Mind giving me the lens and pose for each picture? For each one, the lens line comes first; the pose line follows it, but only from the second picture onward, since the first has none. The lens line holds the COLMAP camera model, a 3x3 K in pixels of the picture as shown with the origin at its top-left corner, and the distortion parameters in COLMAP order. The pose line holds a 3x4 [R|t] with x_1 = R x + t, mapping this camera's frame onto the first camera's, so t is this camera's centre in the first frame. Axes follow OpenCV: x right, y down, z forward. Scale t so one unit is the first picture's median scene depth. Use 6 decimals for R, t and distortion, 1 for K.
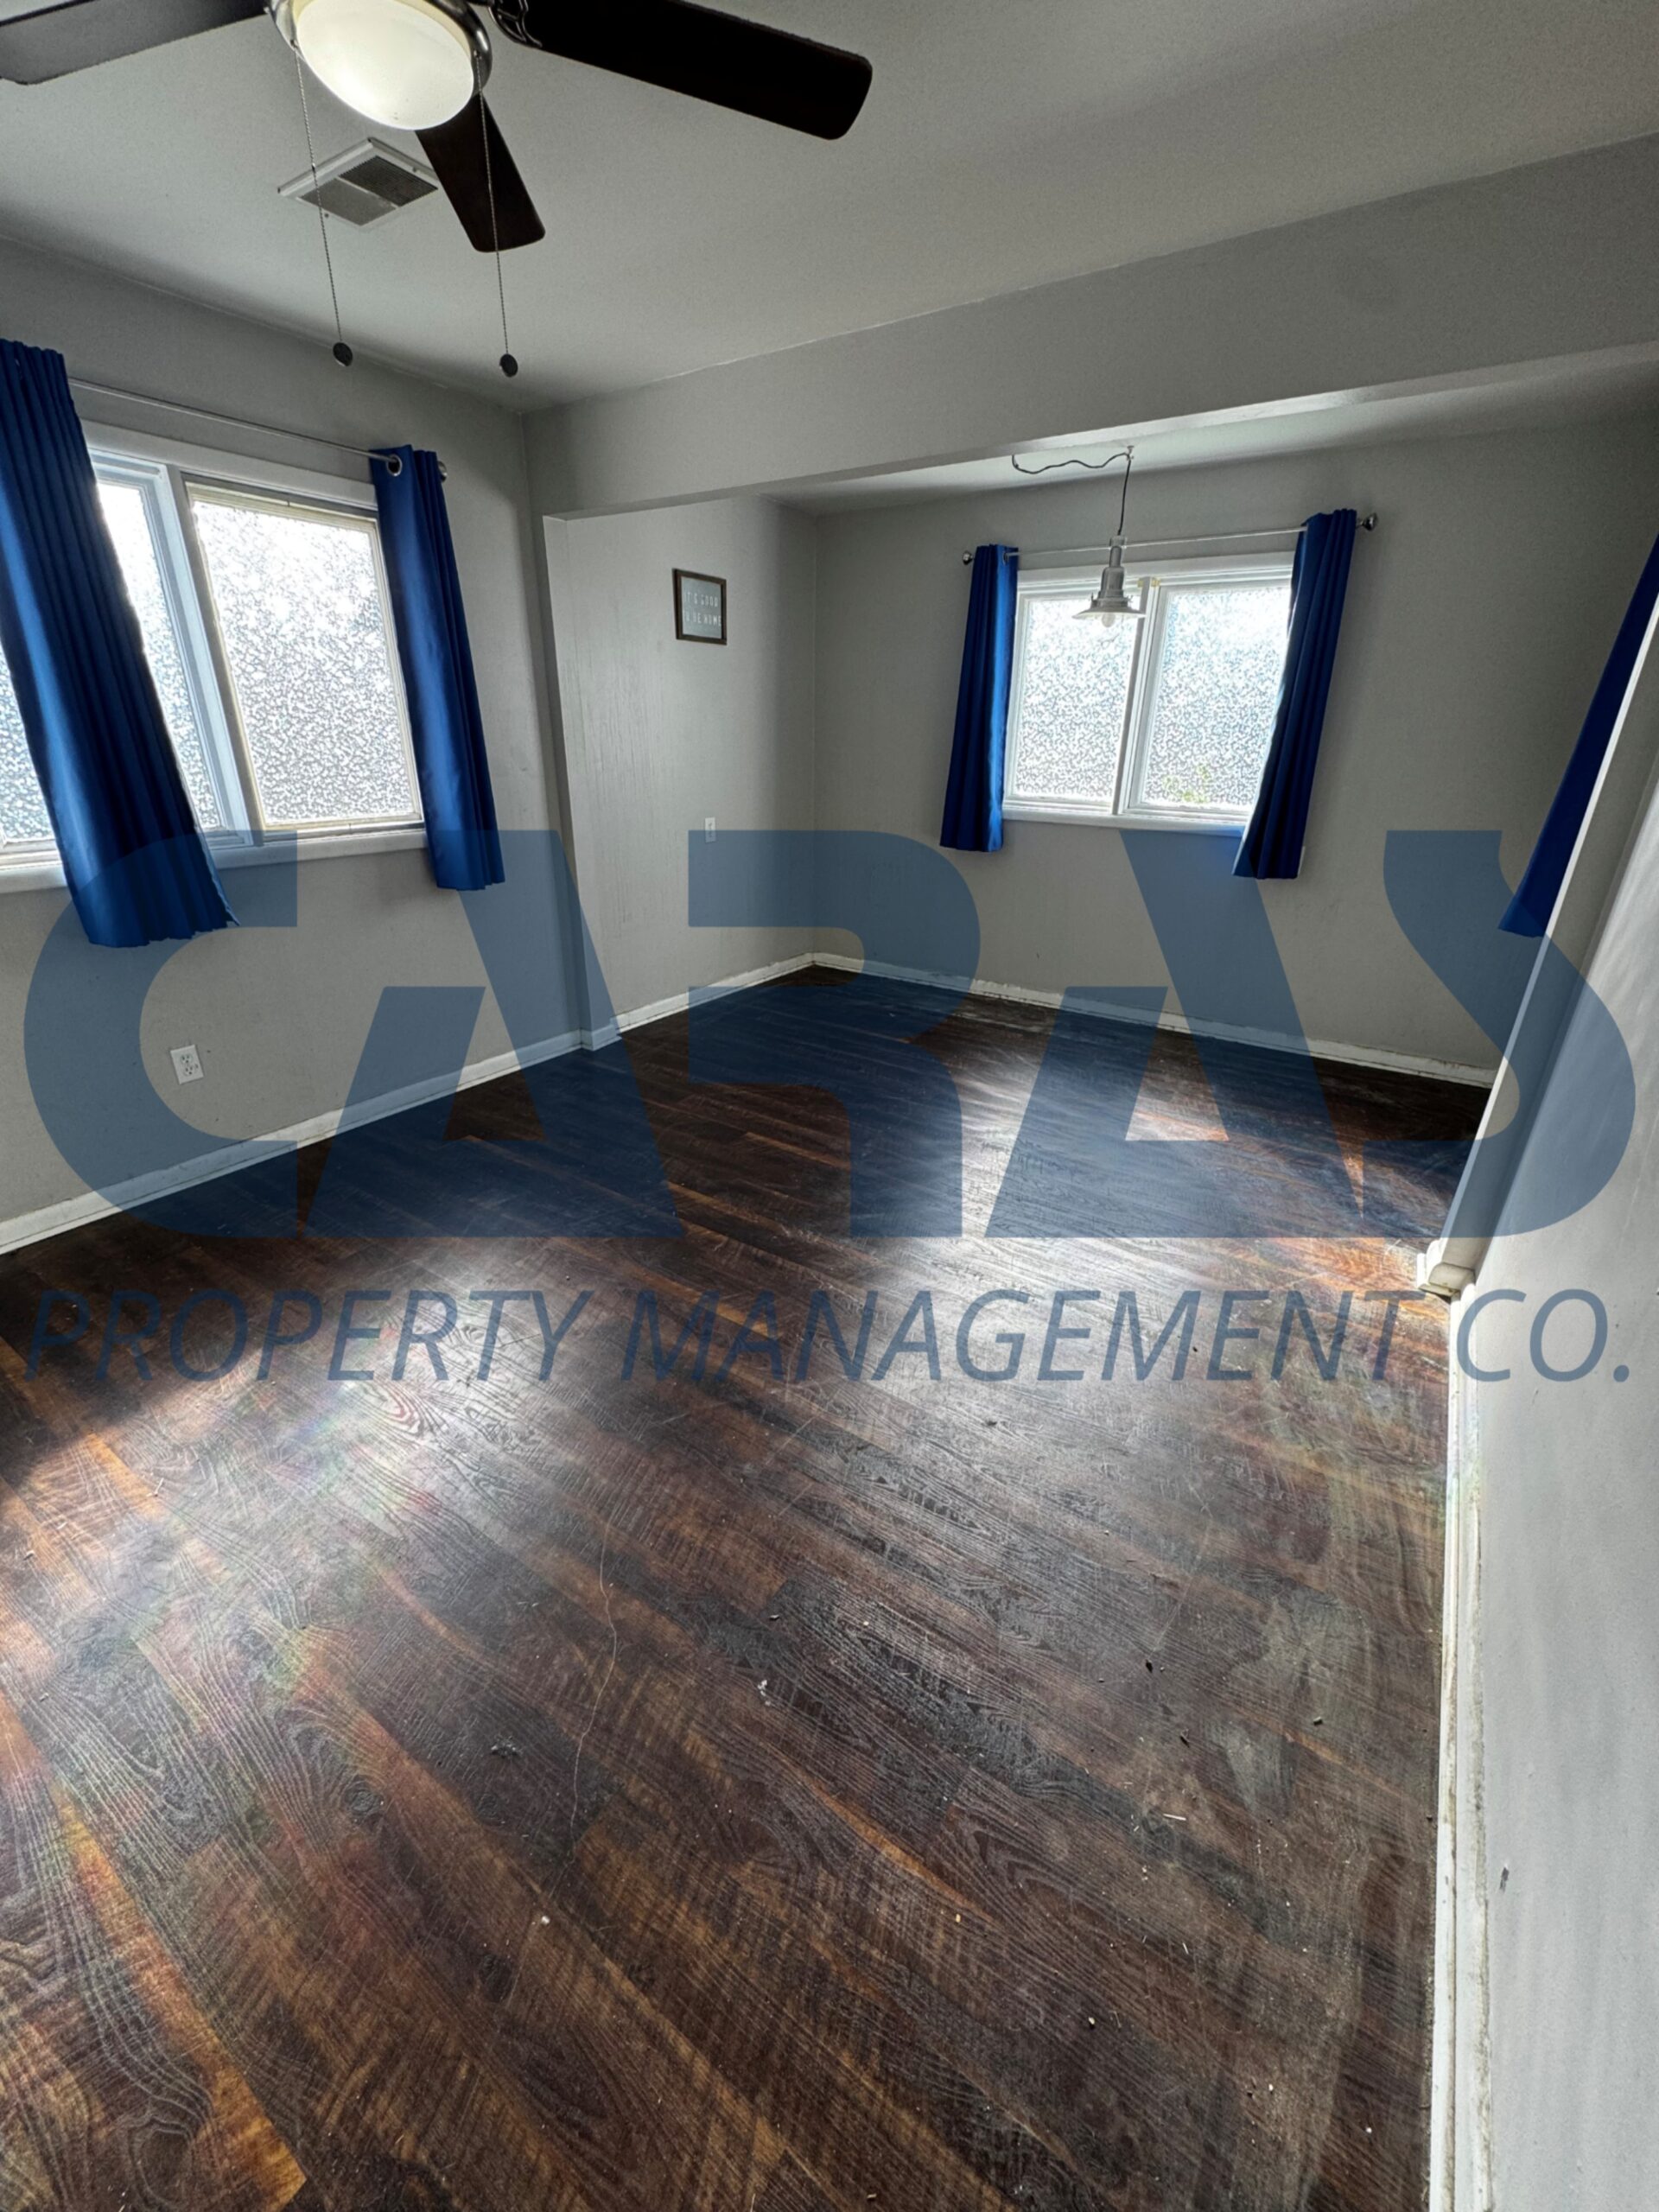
lens RADIAL K [[898.1, 0, 828.2], [0, 898.1, 1103.9], [0, 0, 1]] dist [-0.011110, -0.000626]
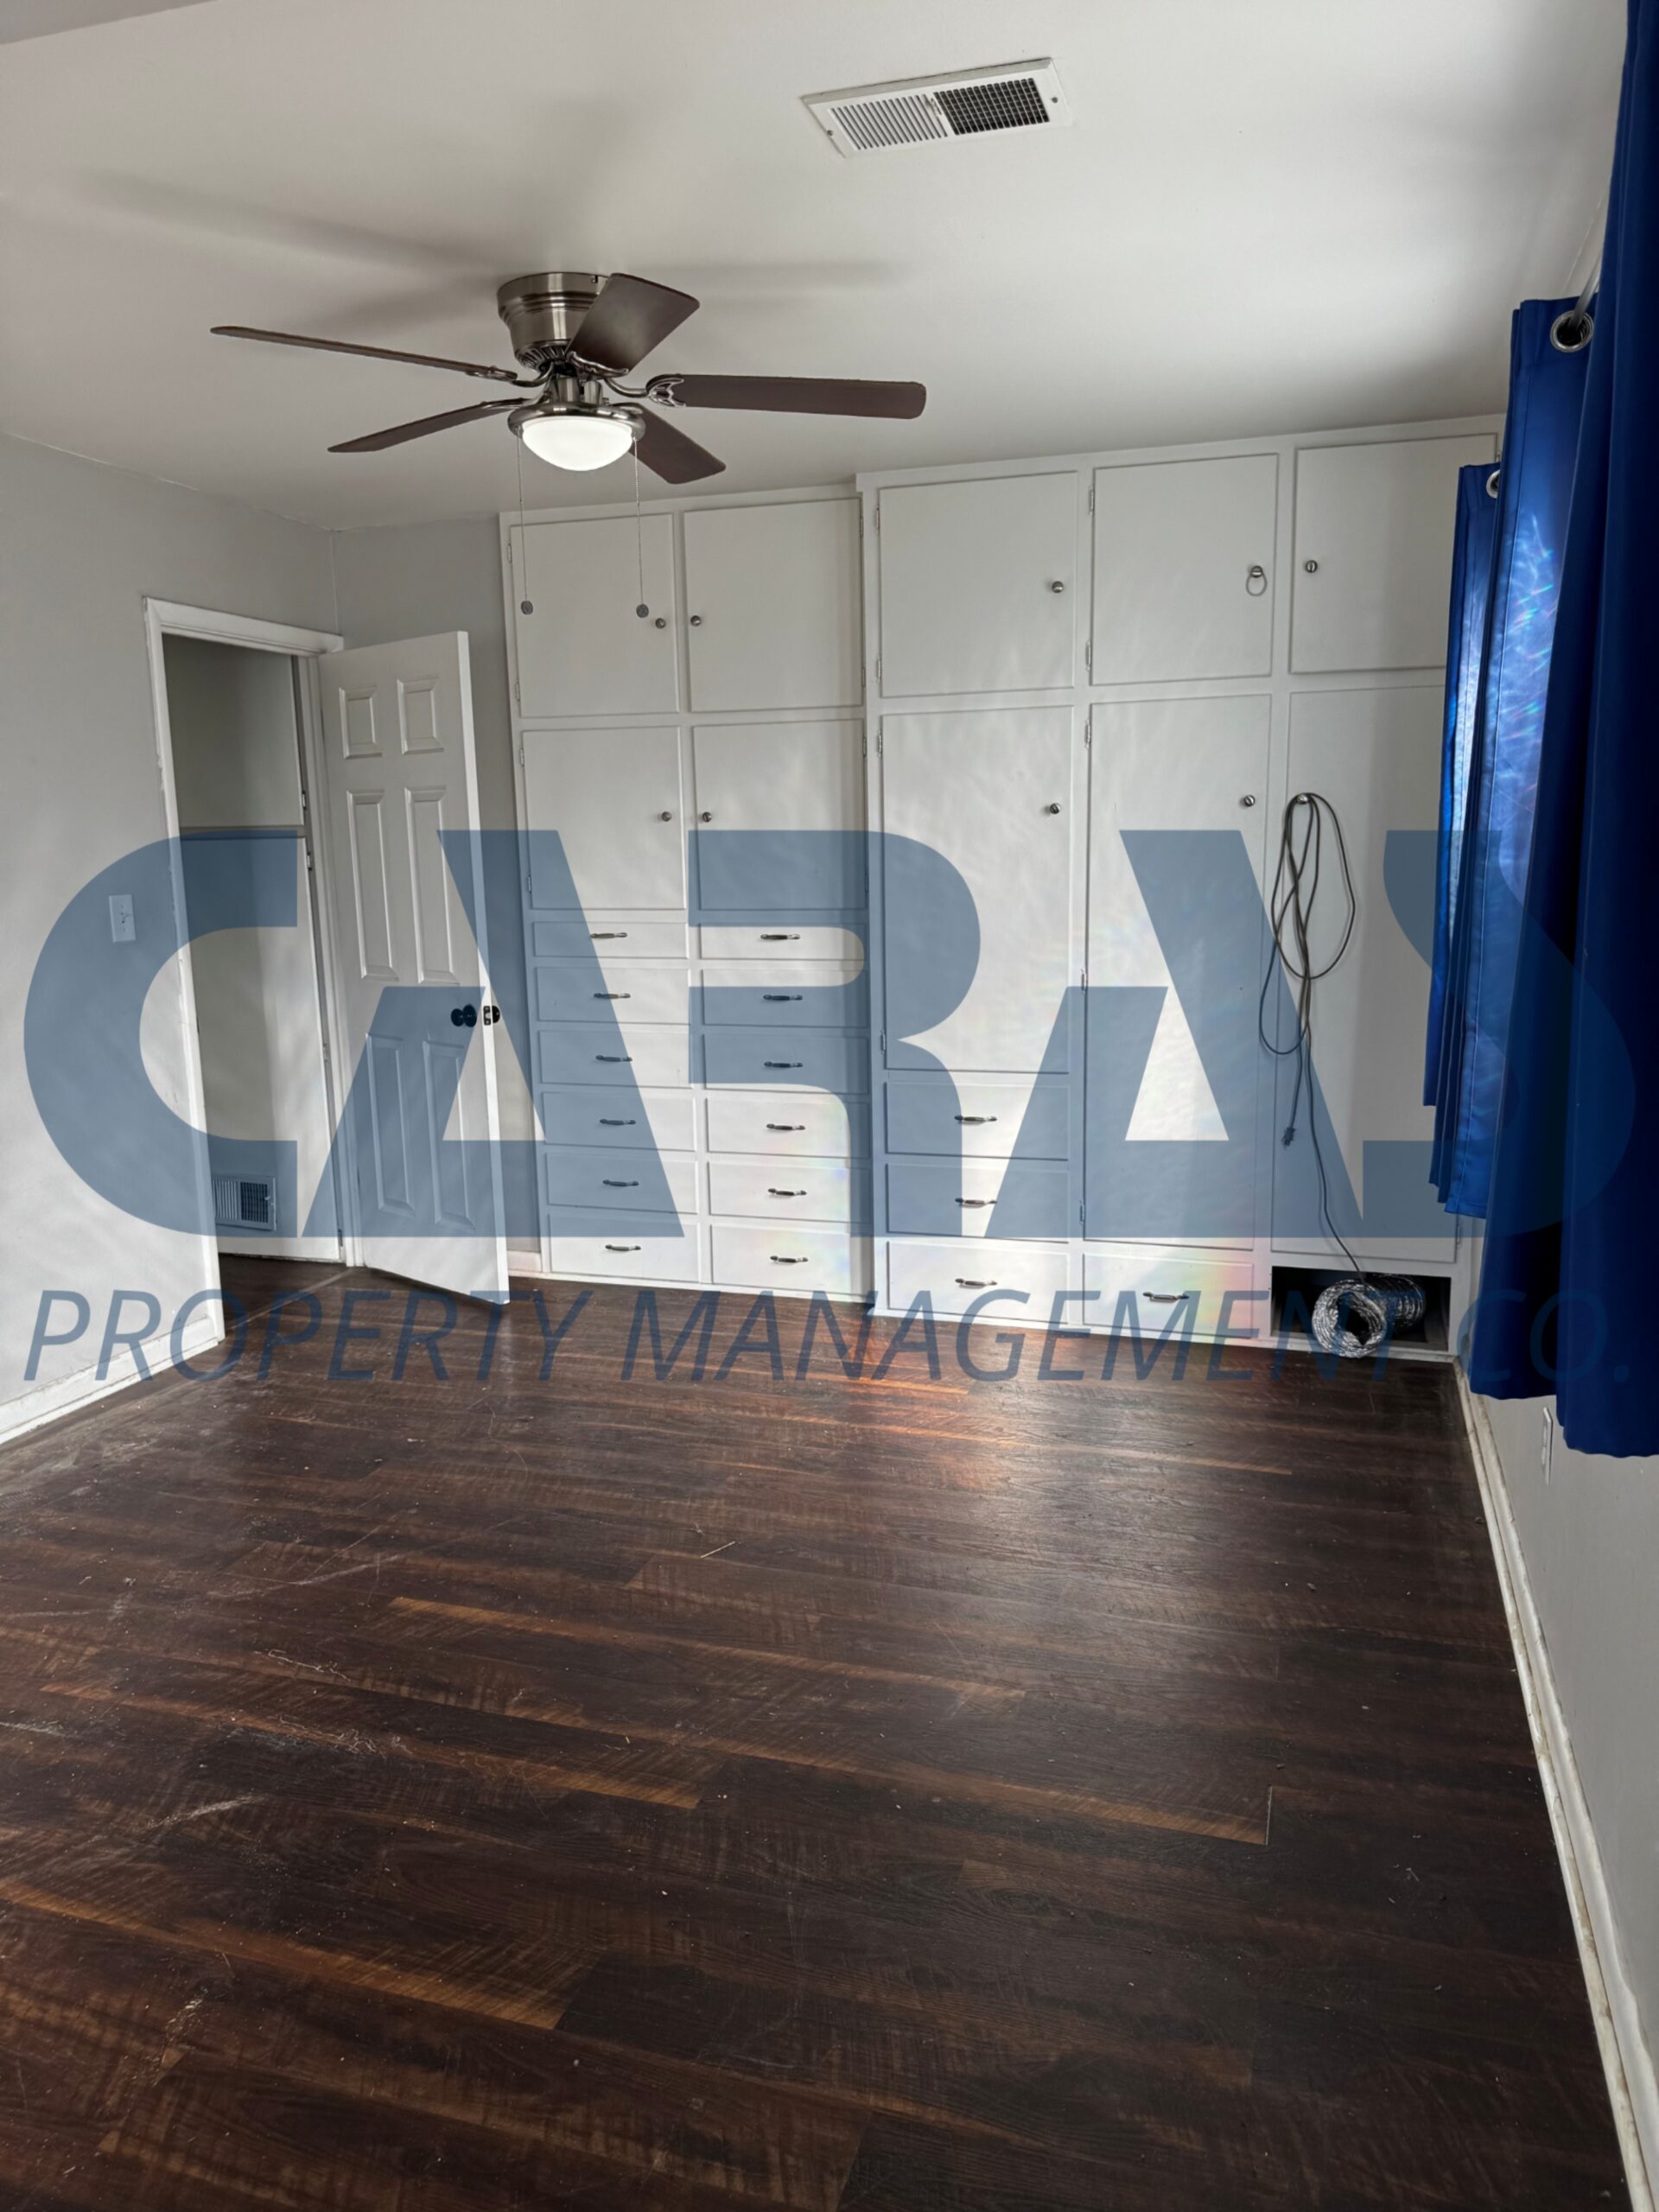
lens RADIAL K [[1540.0, 0, 833.6], [0, 1540.0, 1110.0], [0, 0, 1]] dist [0.010443, -0.011139]
pose [[-0.959930, 0.044209, -0.276731, -0.052859], [-0.112251, 0.844142, 0.524237, -0.627930], [0.256776, 0.534294, -0.805355, 1.470610]]
